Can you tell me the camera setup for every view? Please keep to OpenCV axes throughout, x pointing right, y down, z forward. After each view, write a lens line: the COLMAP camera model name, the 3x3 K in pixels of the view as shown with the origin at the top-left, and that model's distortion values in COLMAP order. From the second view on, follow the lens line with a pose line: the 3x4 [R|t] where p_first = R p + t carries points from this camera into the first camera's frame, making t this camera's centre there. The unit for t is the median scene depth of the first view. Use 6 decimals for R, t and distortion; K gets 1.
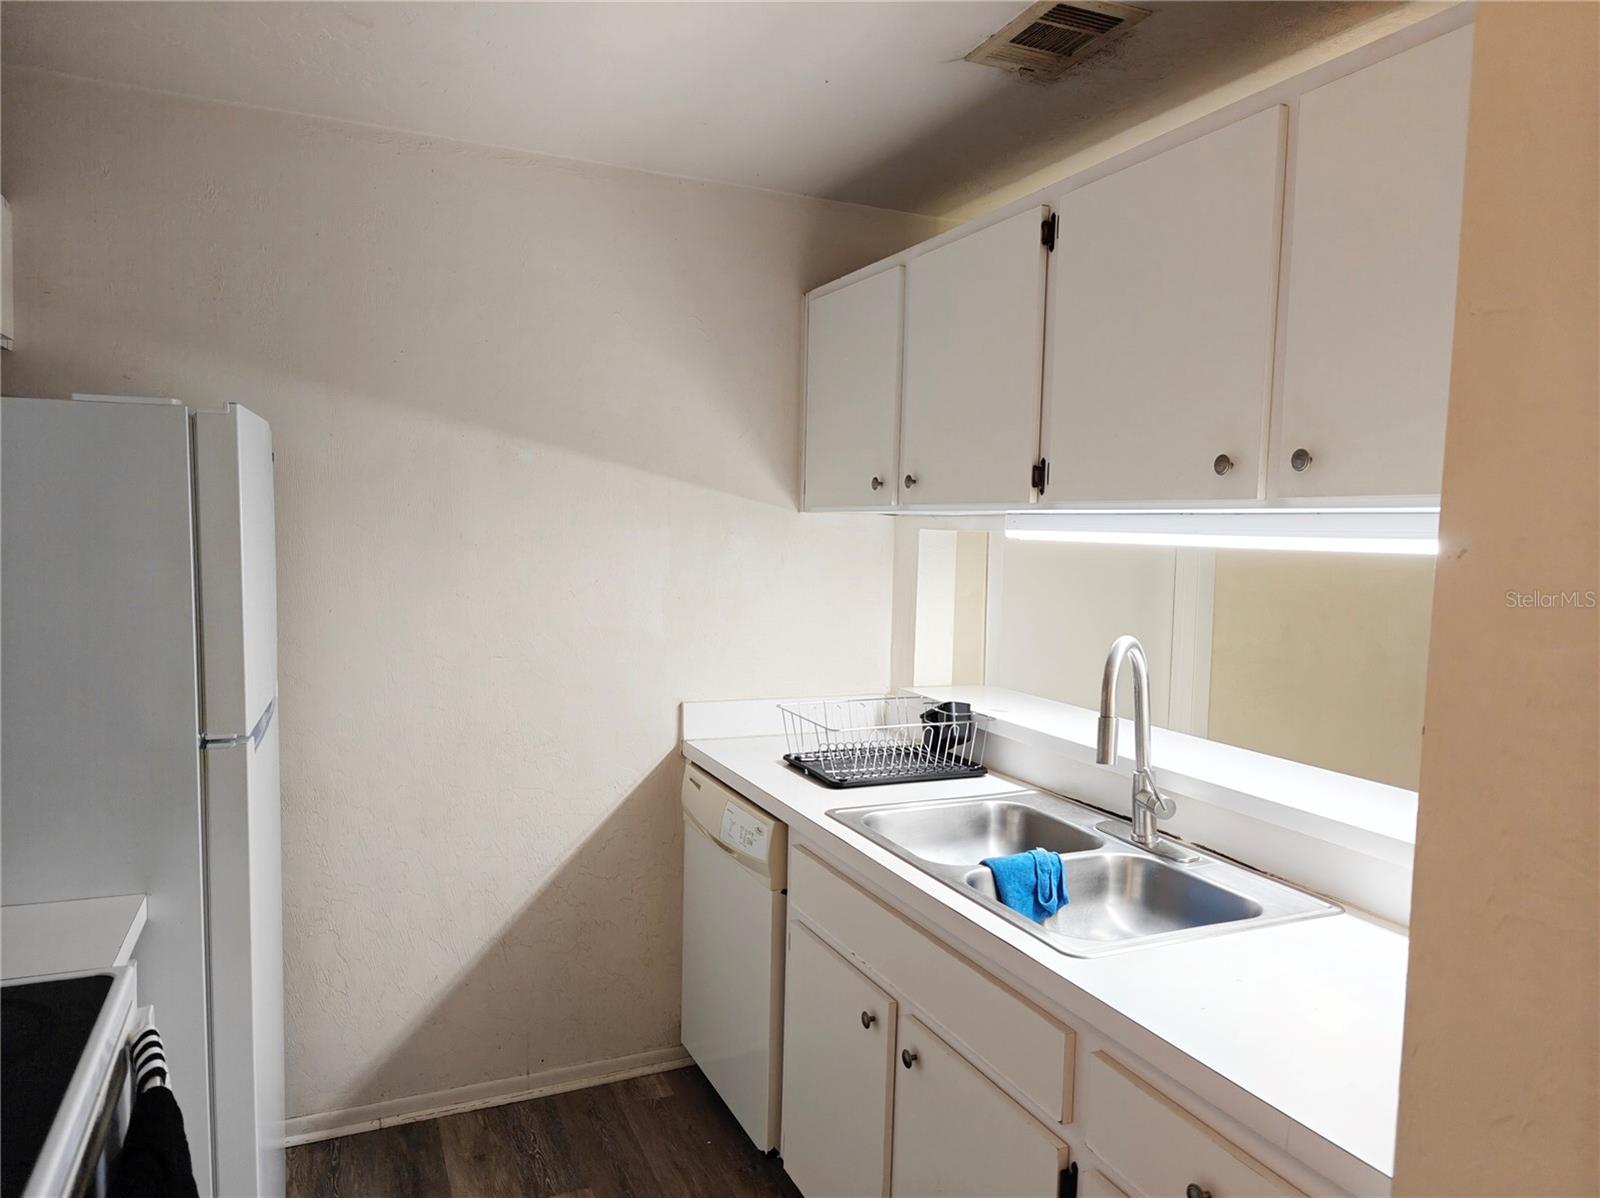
lens RADIAL K [[1092.2, 0, 797.0], [0, 1092.2, 602.6], [0, 0, 1]] dist [0.027725, -0.011420]
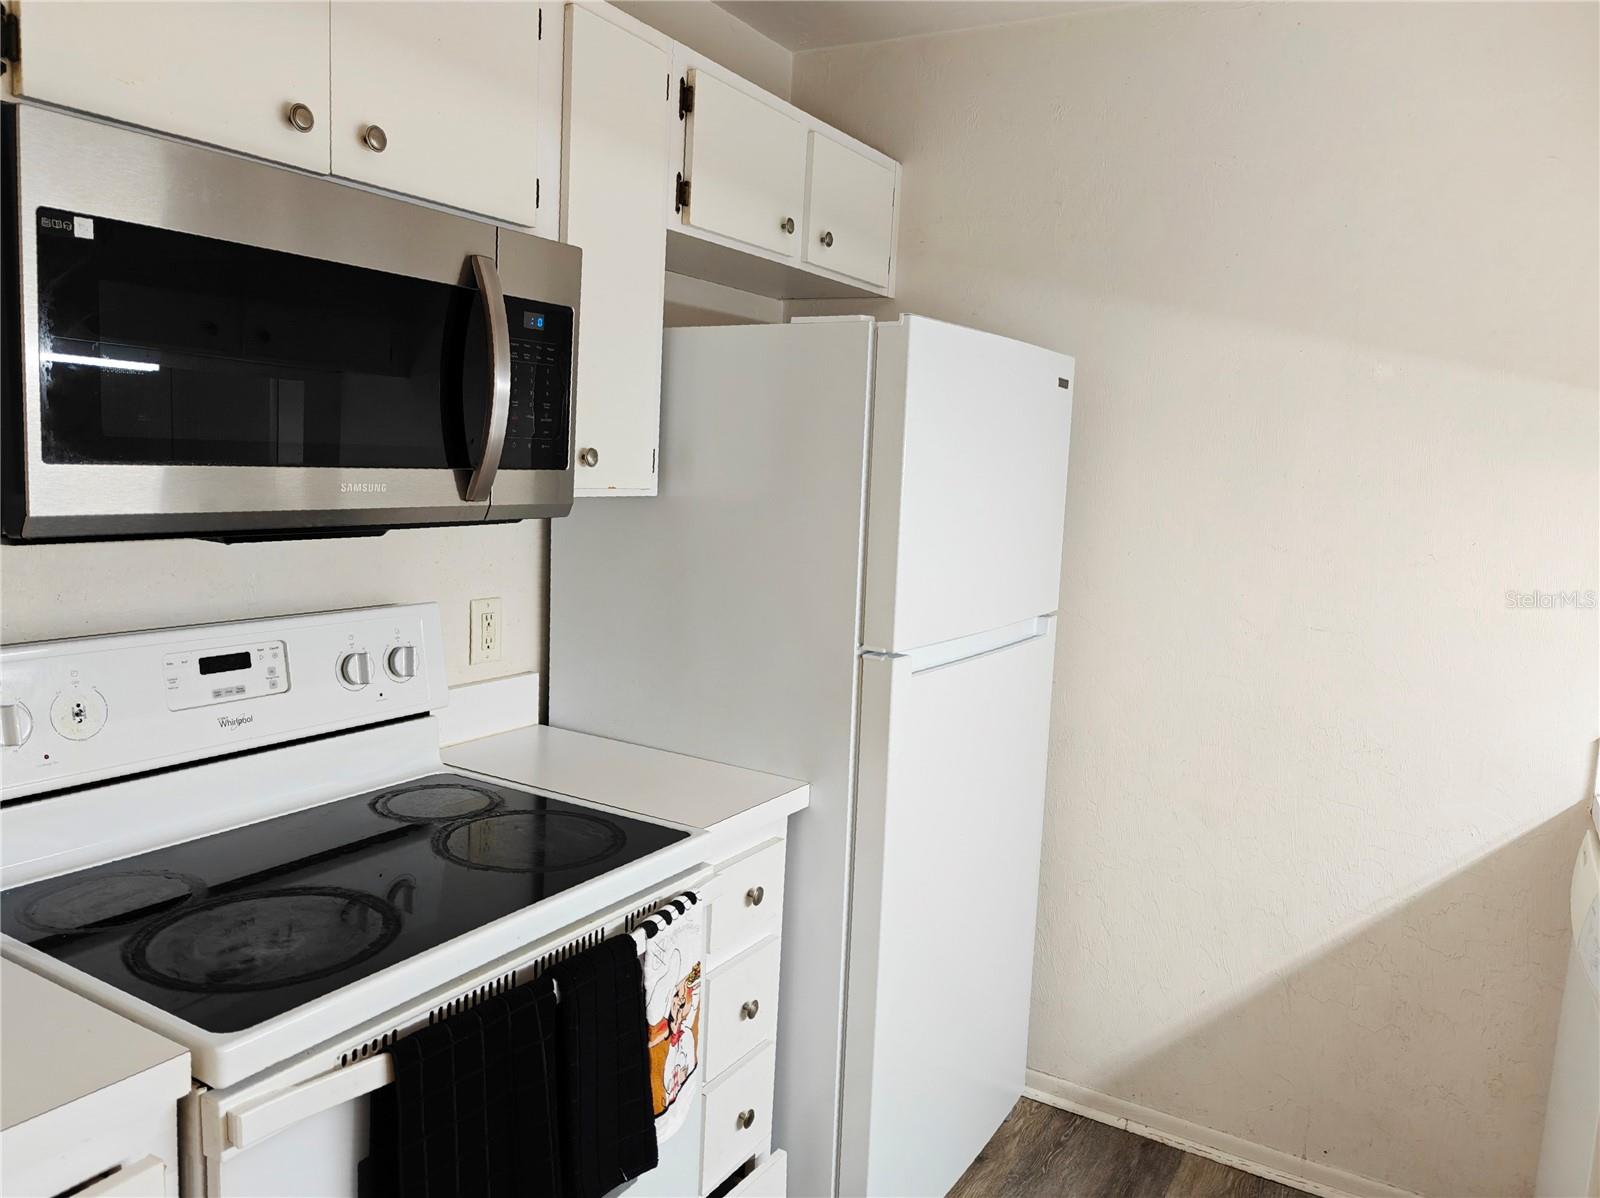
lens RADIAL K [[1148.5, 0, 797.4], [0, 1148.5, 599.4], [0, 0, 1]] dist [0.028260, -0.017867]
pose [[0.575694, 0.105200, -0.810870, 0.195030], [-0.092342, 0.993709, 0.063360, 0.010721], [0.812434, 0.038401, 0.581787, 0.220876]]
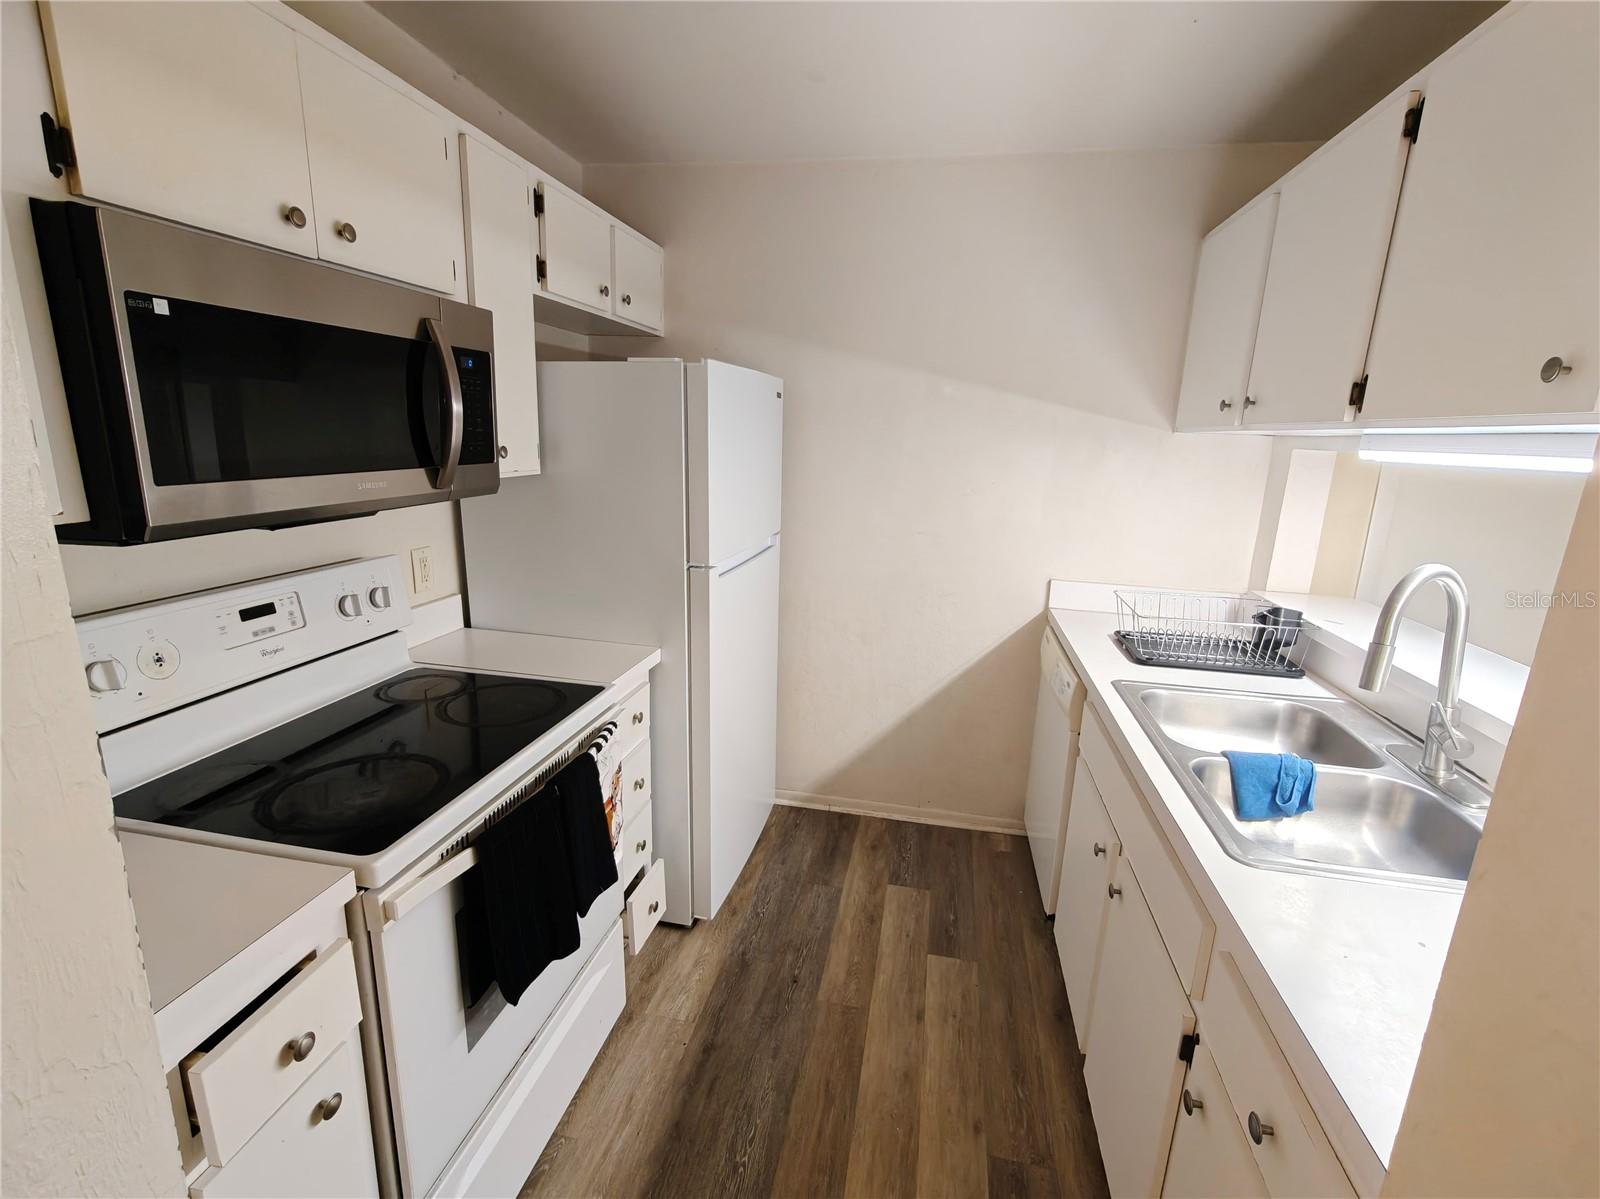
lens RADIAL K [[717.8, 0, 799.1], [0, 717.8, 597.8], [0, 0, 1]] dist [-0.000934, 0.001583]
pose [[0.814115, 0.135192, -0.564748, 0.157198], [-0.055936, 0.986257, 0.155460, -0.005058], [0.578004, -0.094973, 0.810489, 0.132050]]
